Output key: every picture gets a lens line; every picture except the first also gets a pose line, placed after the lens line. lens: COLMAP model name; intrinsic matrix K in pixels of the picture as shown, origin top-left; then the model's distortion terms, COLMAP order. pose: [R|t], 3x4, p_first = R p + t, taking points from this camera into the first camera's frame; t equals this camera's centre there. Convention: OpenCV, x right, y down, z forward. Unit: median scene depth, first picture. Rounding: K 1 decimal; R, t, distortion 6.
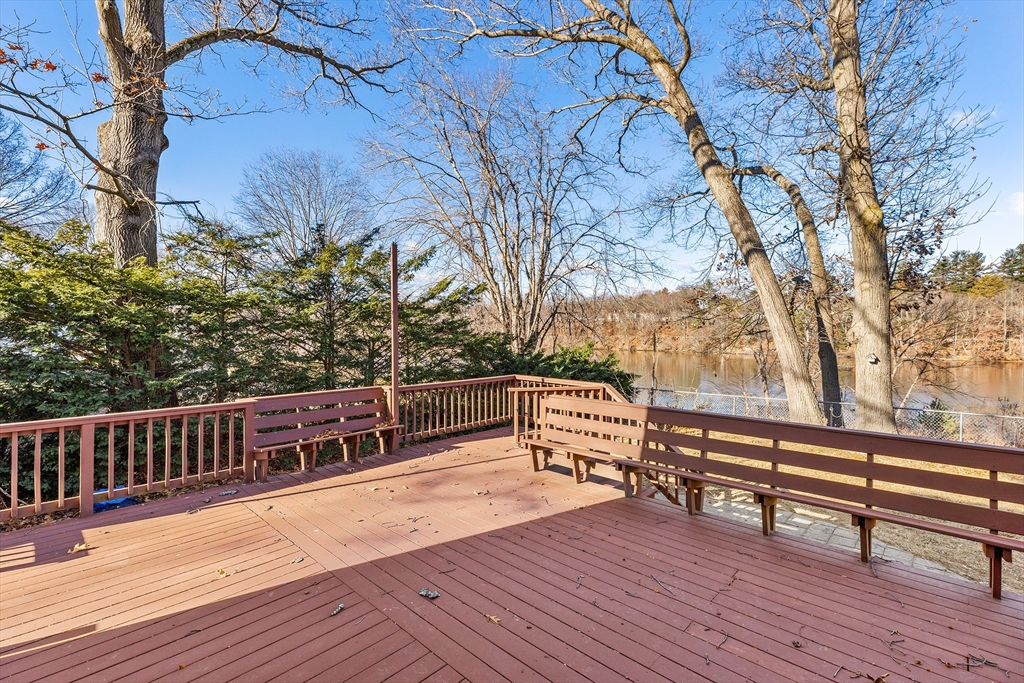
lens RADIAL K [[454.1, 0, 511.7], [0, 454.1, 333.3], [0, 0, 1]] dist [0.004098, 0.000949]
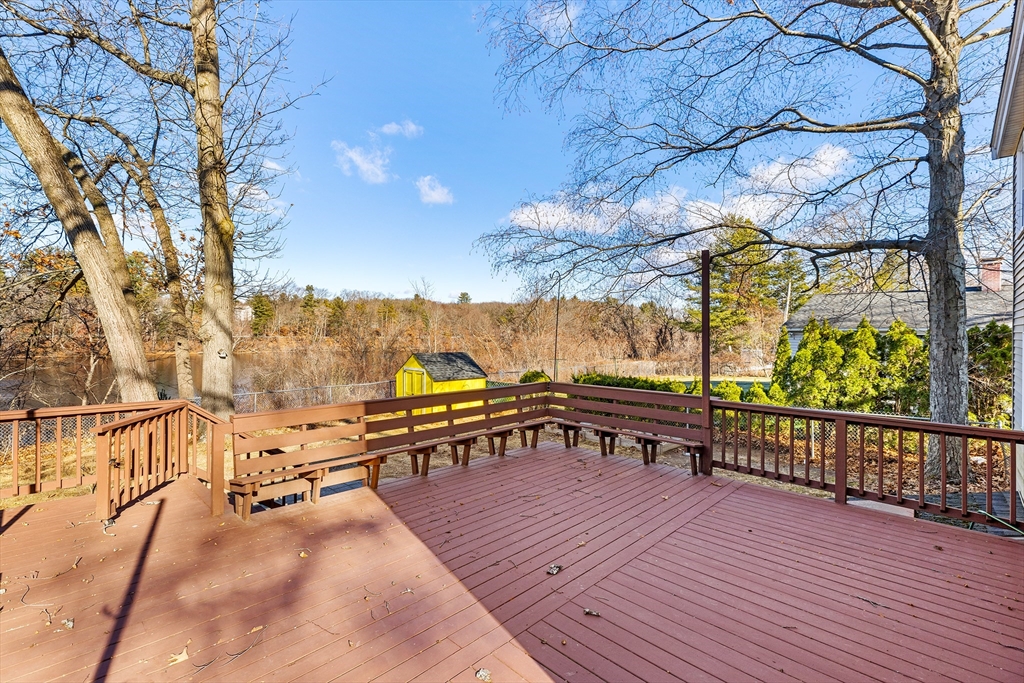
lens RADIAL K [[454.1, 0, 515.4], [0, 454.1, 331.3], [0, 0, 1]] dist [0.004098, 0.000949]
pose [[0.031863, 0.004412, 0.999482, -0.939181], [-0.006840, 0.999968, -0.004196, -0.001424], [-0.999469, -0.006703, 0.031893, 0.771199]]
